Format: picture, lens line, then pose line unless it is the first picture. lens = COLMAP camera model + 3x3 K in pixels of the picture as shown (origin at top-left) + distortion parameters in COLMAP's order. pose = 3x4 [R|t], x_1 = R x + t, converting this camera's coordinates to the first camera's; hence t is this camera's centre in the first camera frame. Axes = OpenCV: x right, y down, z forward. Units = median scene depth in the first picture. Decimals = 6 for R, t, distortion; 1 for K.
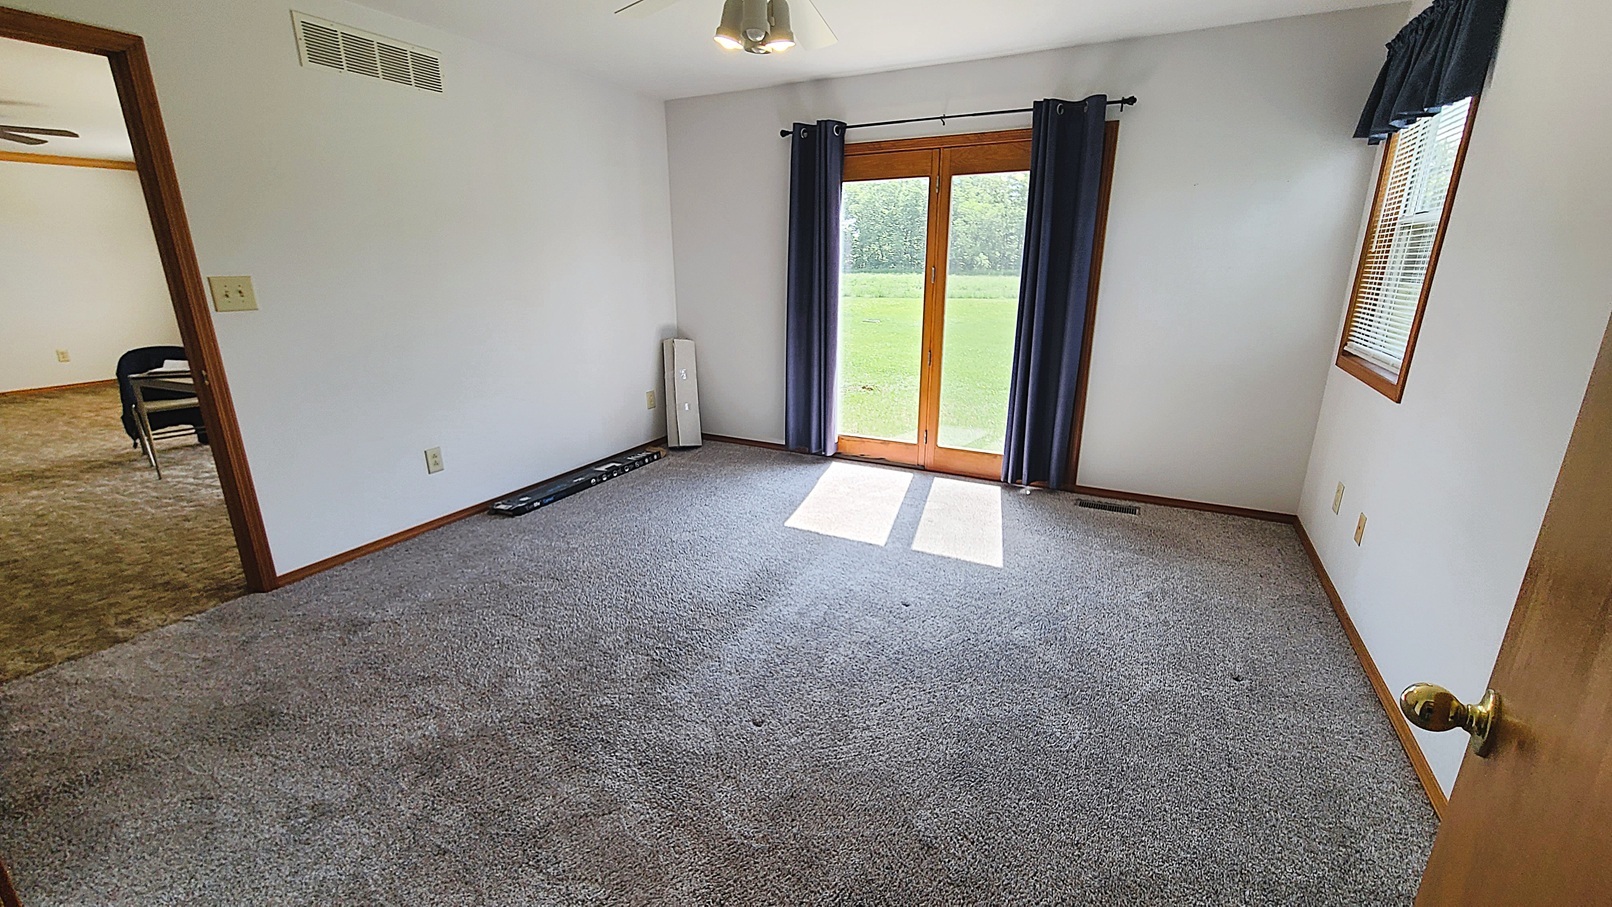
lens RADIAL K [[660.1, 0, 809.1], [0, 660.1, 456.8], [0, 0, 1]] dist [0.008648, -0.006251]
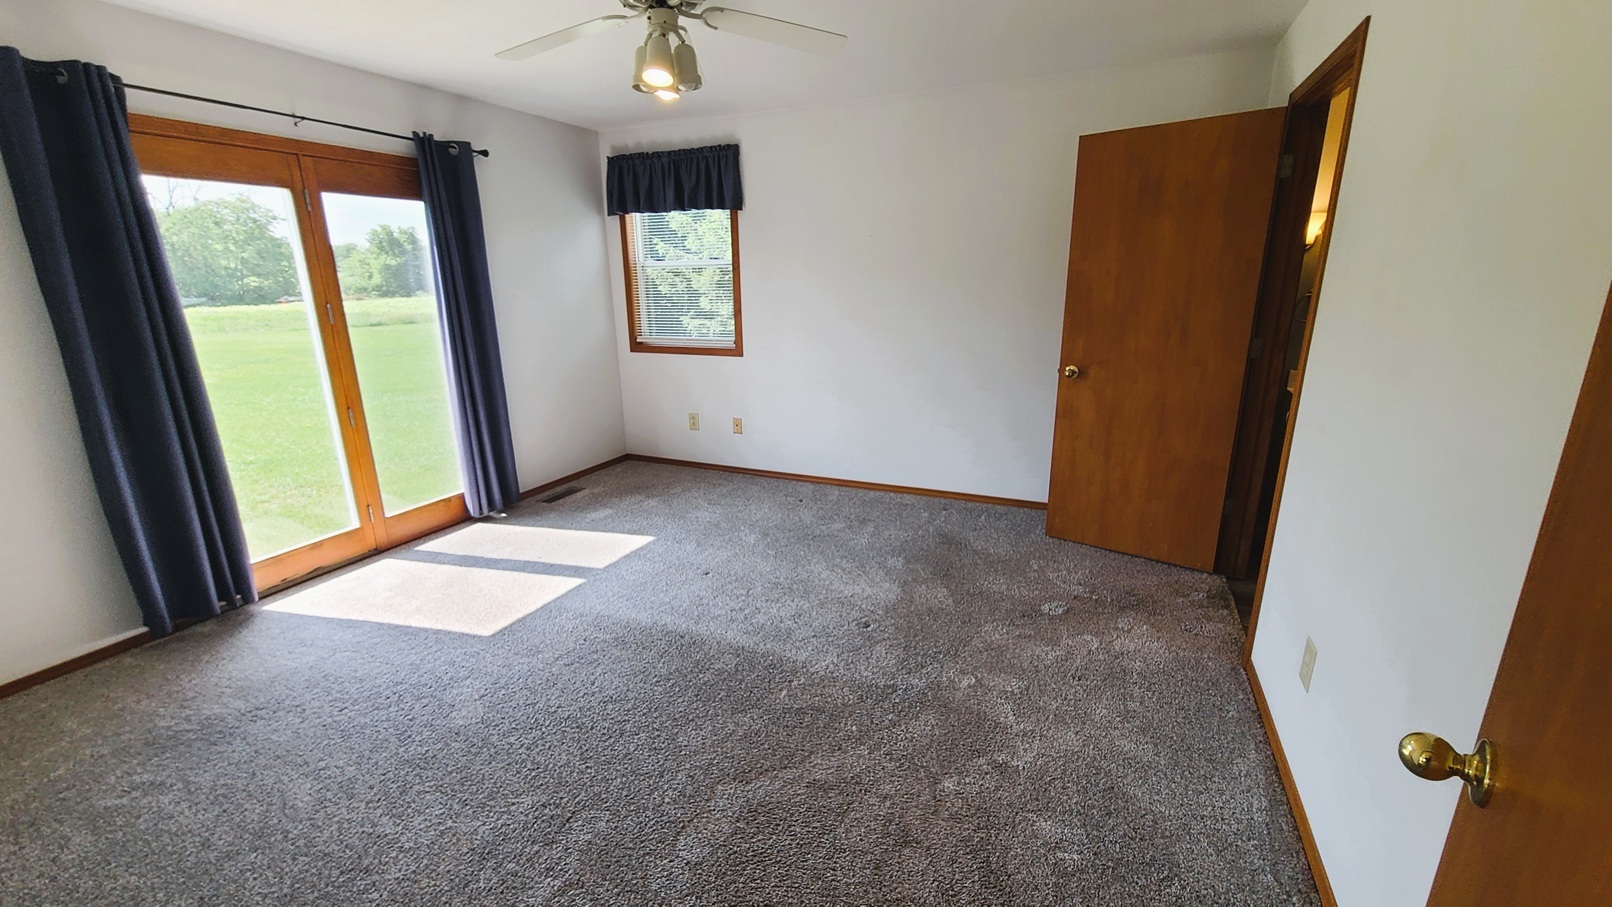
lens RADIAL K [[660.1, 0, 809.1], [0, 660.1, 456.8], [0, 0, 1]] dist [0.008648, -0.006251]
pose [[-0.048821, -0.262058, 0.963816, -0.684722], [0.297097, 0.917479, 0.264509, -0.166027], [-0.953598, 0.299261, 0.033064, 0.505471]]
